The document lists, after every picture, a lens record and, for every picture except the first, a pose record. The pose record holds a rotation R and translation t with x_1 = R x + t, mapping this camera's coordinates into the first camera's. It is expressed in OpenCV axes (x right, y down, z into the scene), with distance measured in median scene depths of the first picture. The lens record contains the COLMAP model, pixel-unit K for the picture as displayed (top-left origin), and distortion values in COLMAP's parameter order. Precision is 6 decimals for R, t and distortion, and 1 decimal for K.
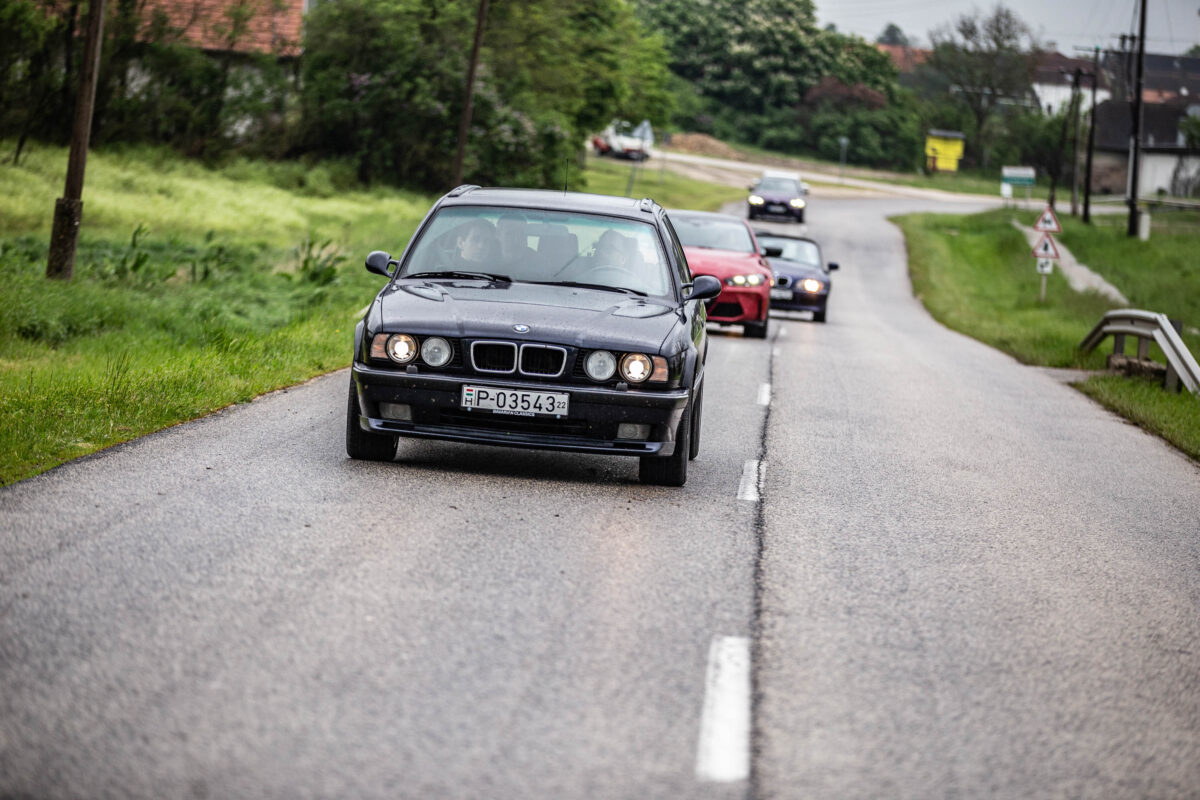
lens RADIAL K [[3950.4, 0, 600.0], [0, 3950.4, 400.0], [0, 0, 1]] dist [0.082162, 0.251825]
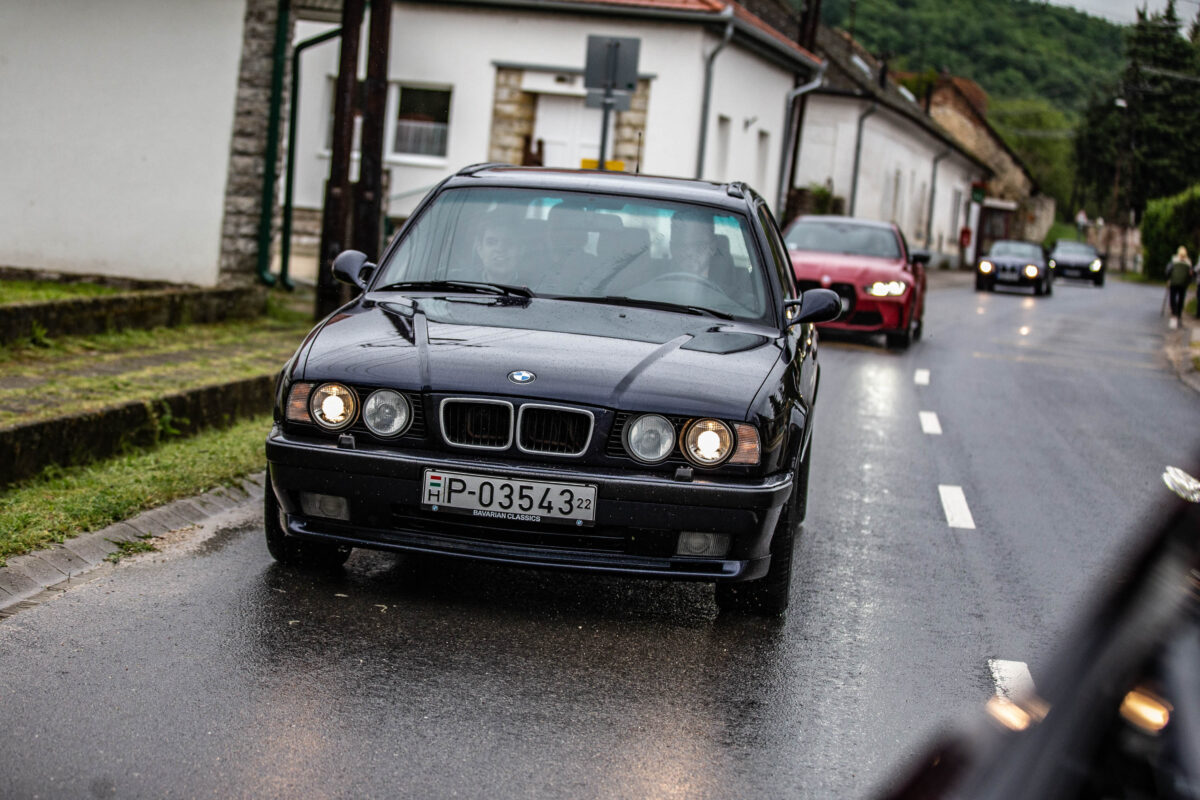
lens RADIAL K [[2628.3, 0, 600.0], [0, 2628.3, 400.0], [0, 0, 1]] dist [-0.143934, -0.010171]
pose [[0.998354, 0.009976, -0.056472, 0.015302], [-0.008746, 0.999720, 0.021984, -0.023450], [0.056675, -0.021454, 0.998162, 0.584924]]
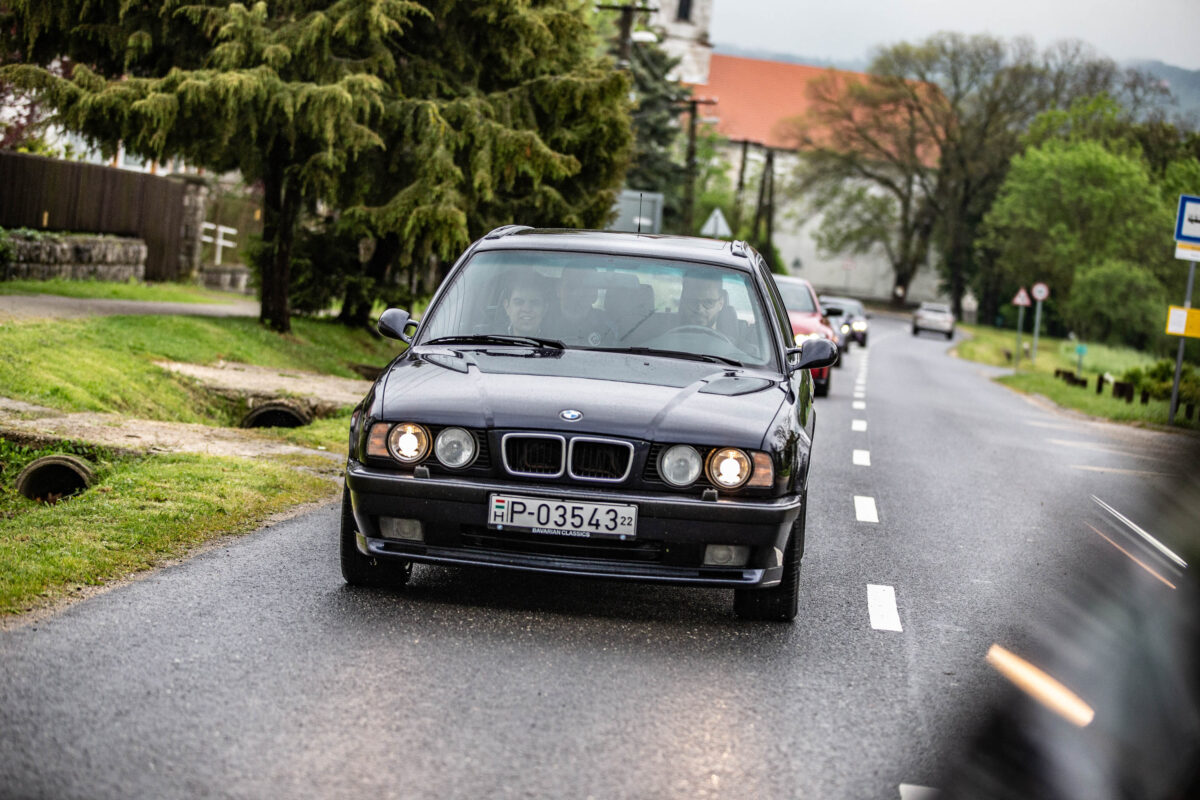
lens RADIAL K [[3346.6, 0, 600.0], [0, 3346.6, 400.0], [0, 0, 1]] dist [0.066617, -0.101242]
pose [[0.999566, -0.005499, -0.028952, 0.003215], [0.005367, 0.999975, -0.004608, -0.017885], [0.028976, 0.004451, 0.999570, 0.379638]]
